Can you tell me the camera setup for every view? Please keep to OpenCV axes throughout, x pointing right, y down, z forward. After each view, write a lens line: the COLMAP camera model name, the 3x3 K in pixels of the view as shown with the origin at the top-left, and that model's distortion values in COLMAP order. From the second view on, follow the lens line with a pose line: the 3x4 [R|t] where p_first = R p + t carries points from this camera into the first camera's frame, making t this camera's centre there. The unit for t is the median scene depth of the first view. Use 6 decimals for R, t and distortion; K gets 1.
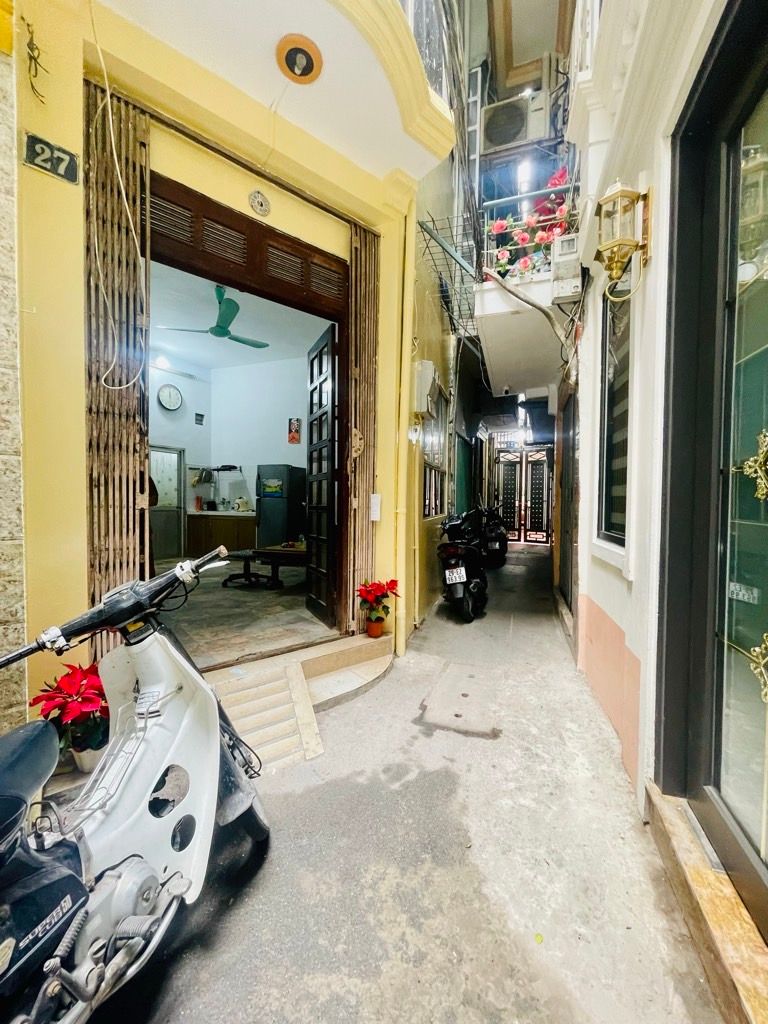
lens RADIAL K [[413.2, 0, 384.0], [0, 413.2, 512.0], [0, 0, 1]] dist [-0.000648, 0.000130]
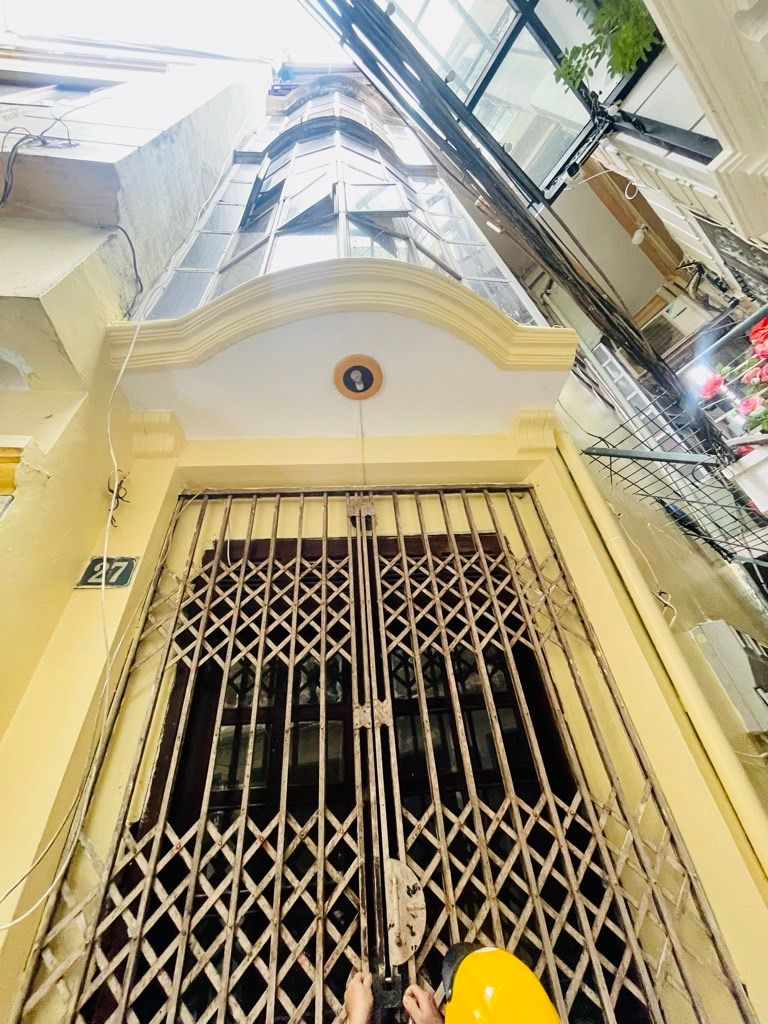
lens RADIAL K [[413.2, 0, 384.0], [0, 413.2, 512.0], [0, 0, 1]] dist [-0.000648, 0.000130]
pose [[0.800060, -0.440789, -0.406950, 0.044895], [0.072588, 0.744484, -0.663683, -0.143166], [0.595512, 0.501446, 0.627628, 0.333990]]
